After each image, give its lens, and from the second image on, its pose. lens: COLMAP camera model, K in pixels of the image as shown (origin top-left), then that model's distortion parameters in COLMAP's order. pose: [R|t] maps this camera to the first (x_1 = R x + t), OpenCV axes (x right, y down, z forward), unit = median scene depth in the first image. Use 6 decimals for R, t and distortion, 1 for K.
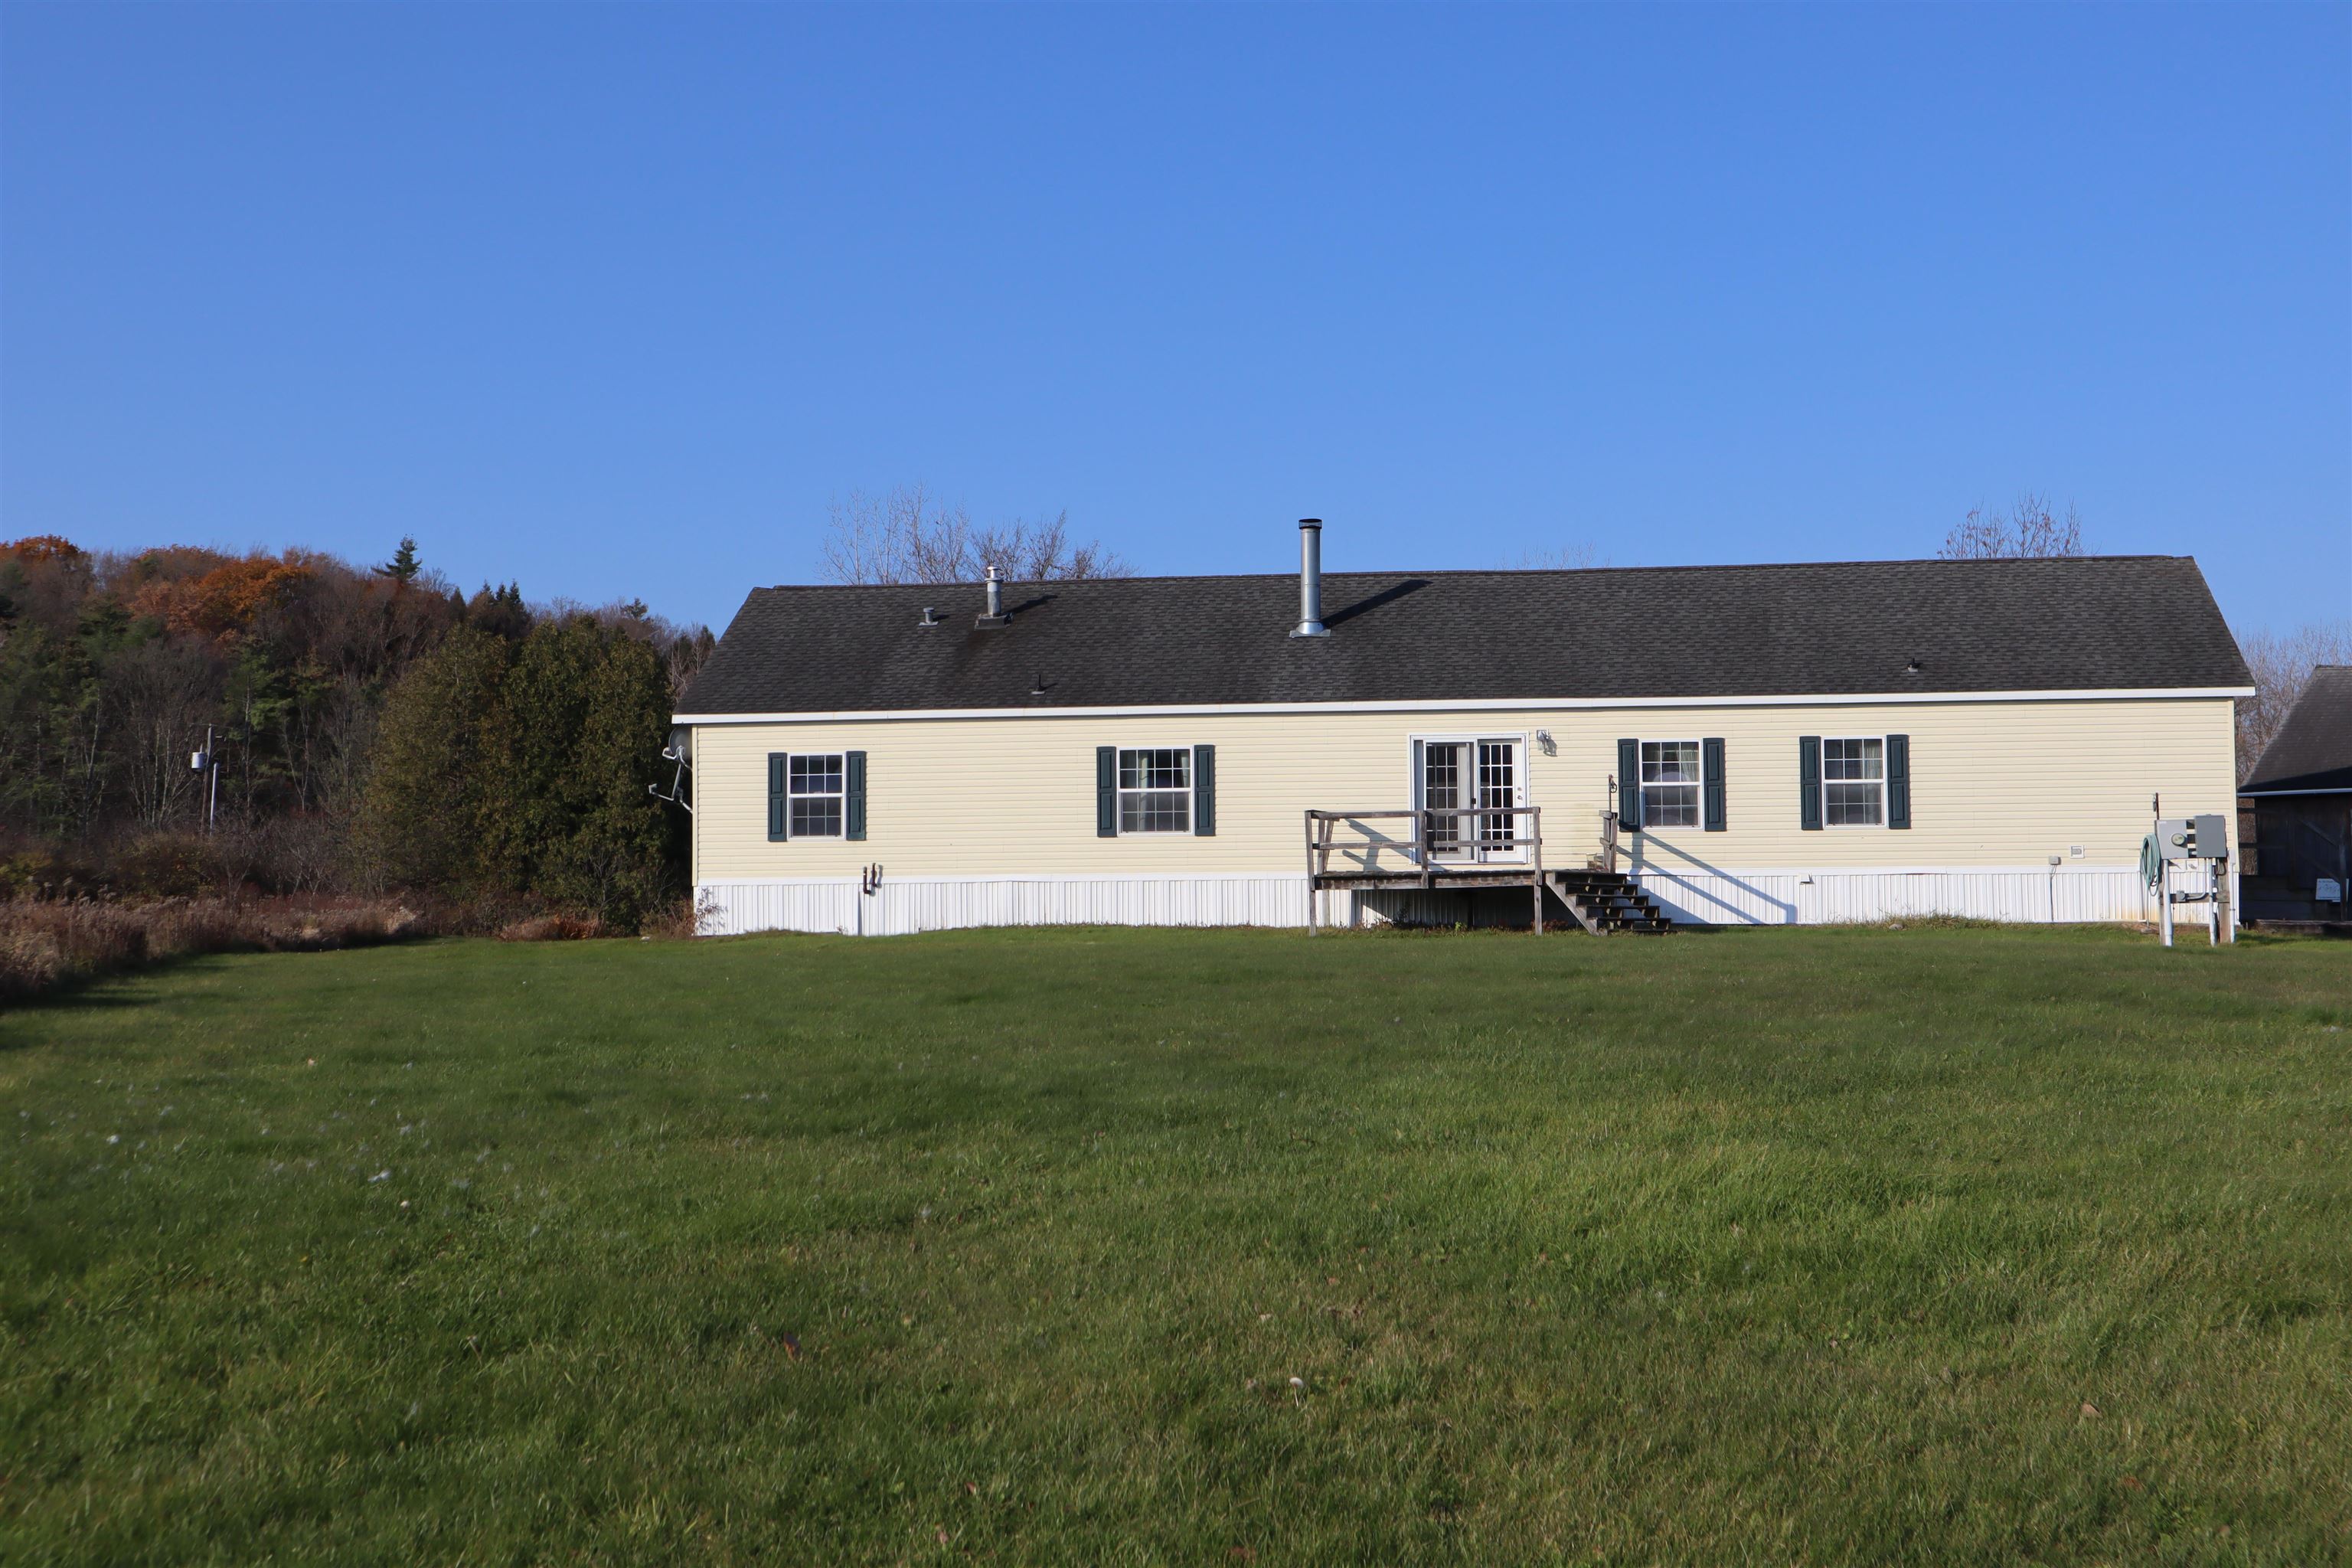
lens RADIAL K [[2860.3, 0, 1176.0], [0, 2860.3, 784.0], [0, 0, 1]] dist [-0.020207, 0.220343]
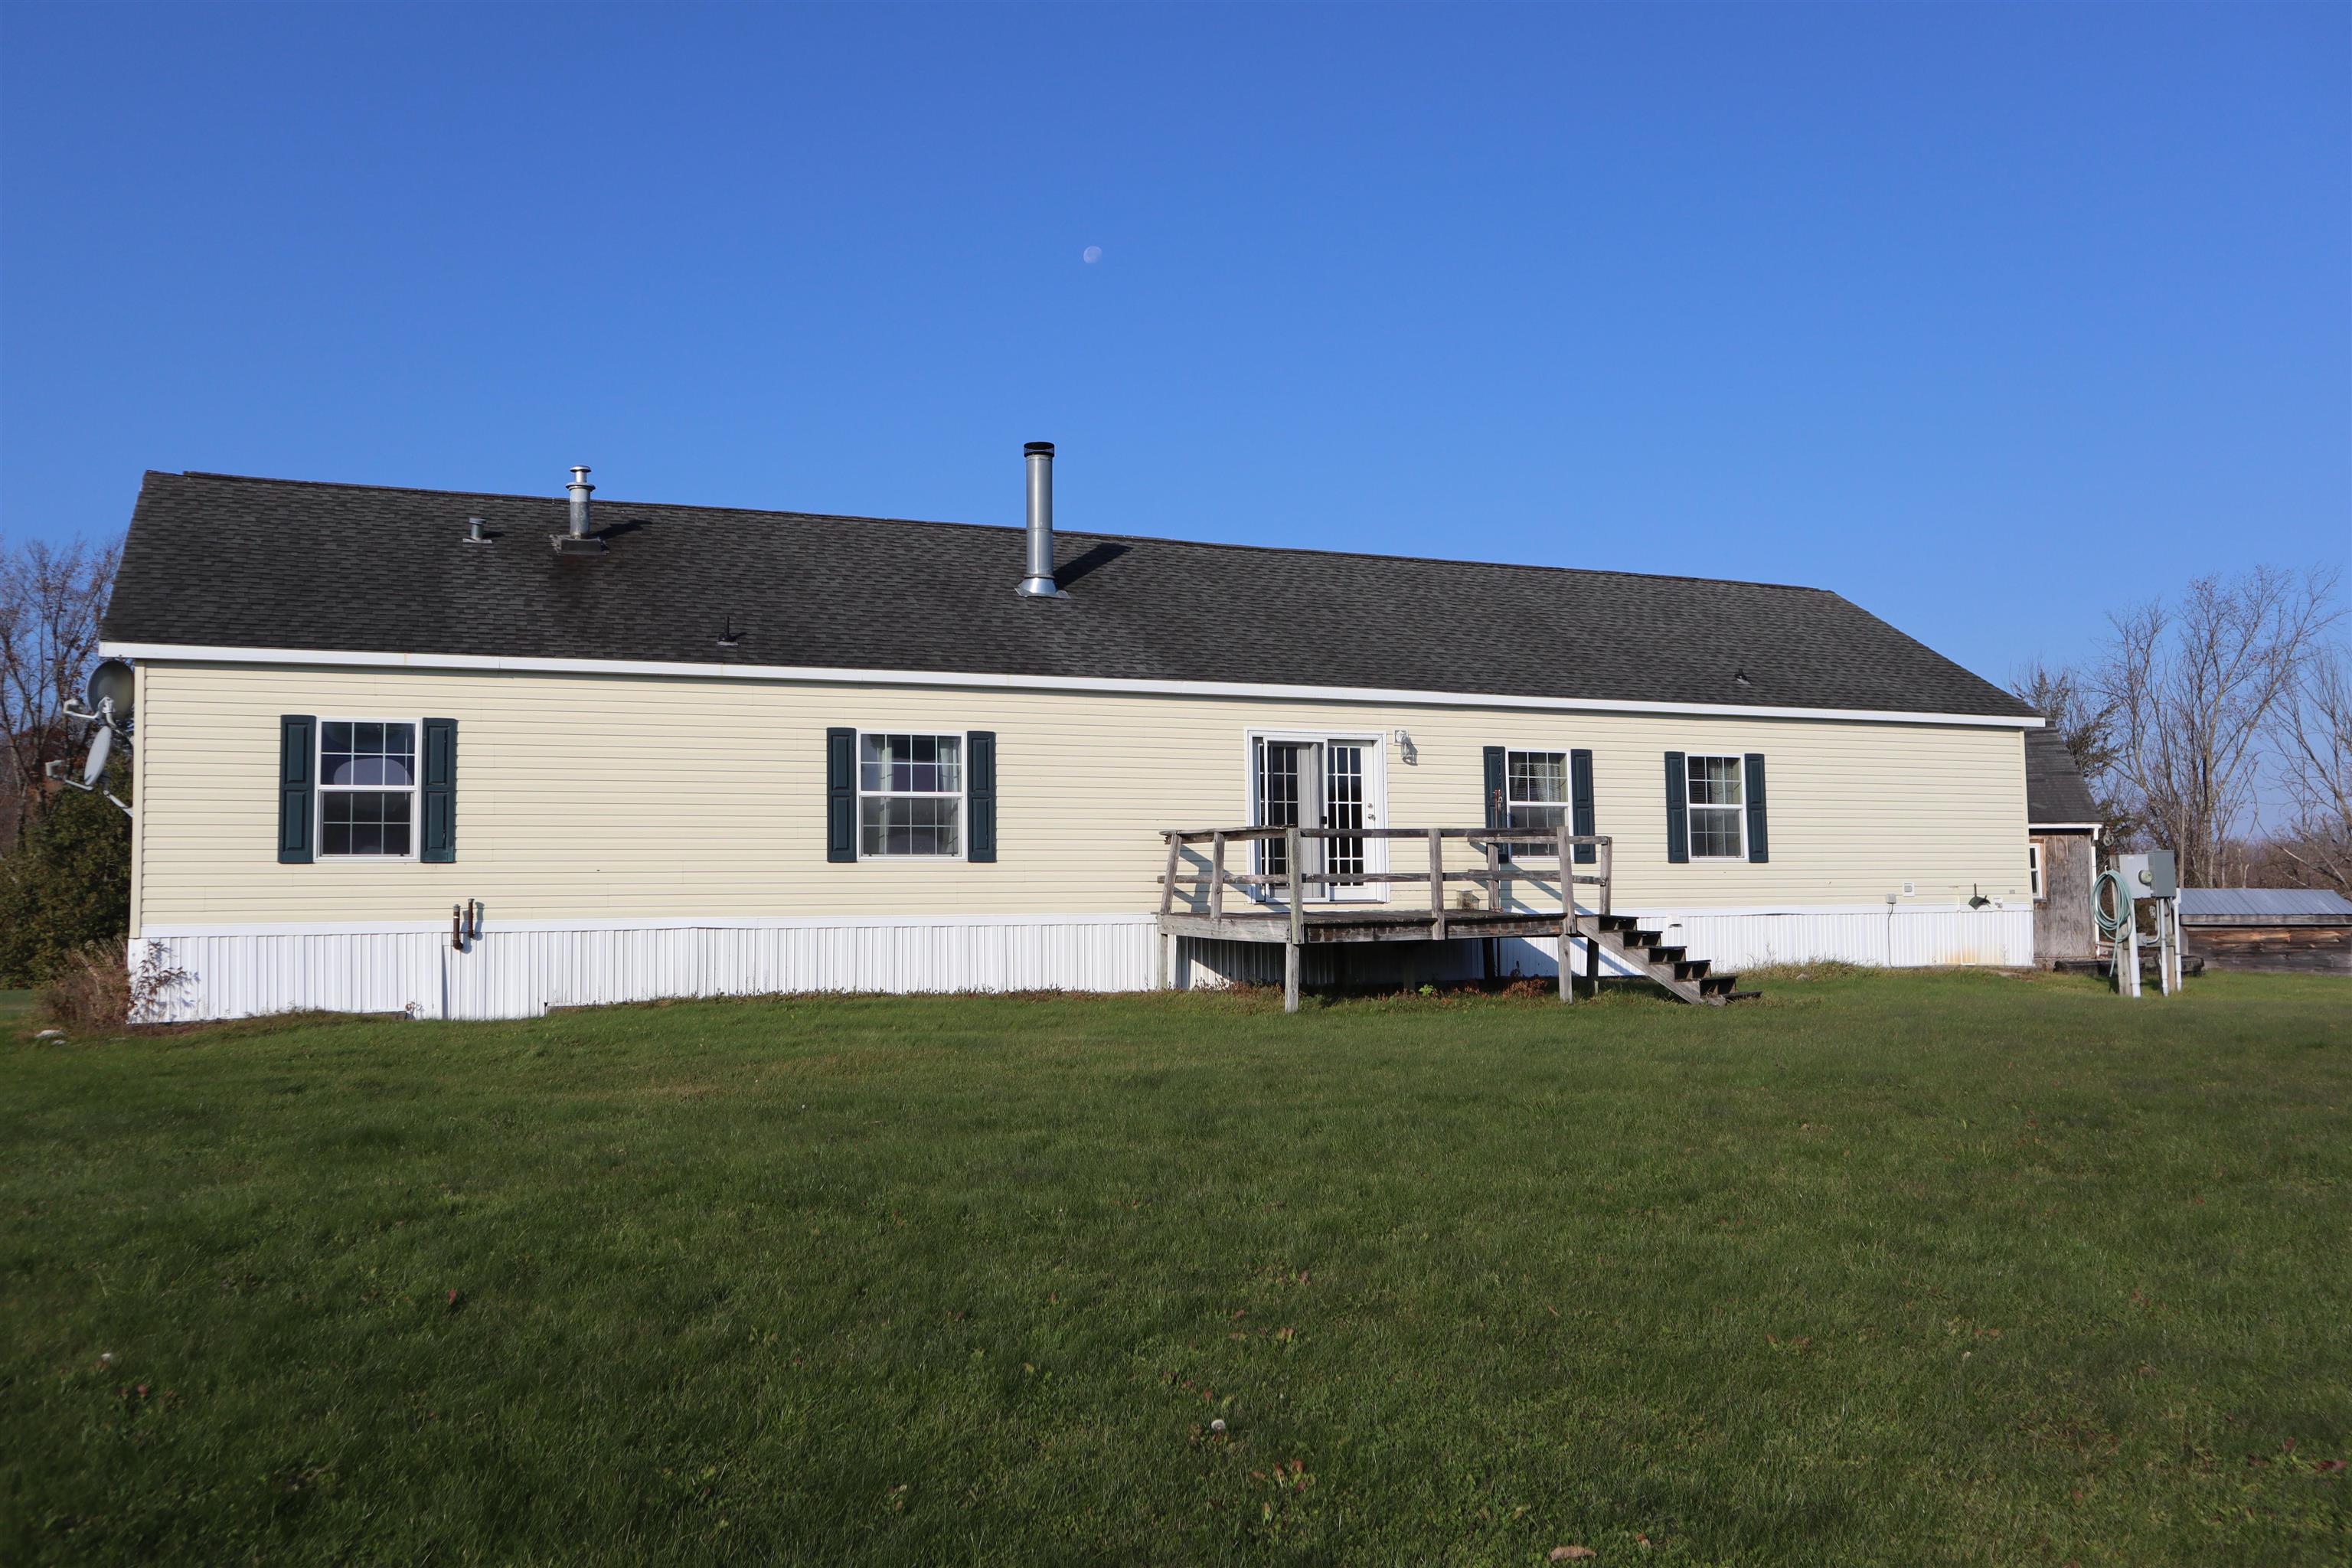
lens RADIAL K [[2002.8, 0, 1197.8], [0, 2002.8, 762.7], [0, 0, 1]] dist [-0.090253, 0.118840]
pose [[0.855824, 0.036696, 0.515964, -0.200526], [-0.019638, 0.999066, -0.038481, 0.011938], [-0.516894, 0.022801, 0.855746, 0.571675]]
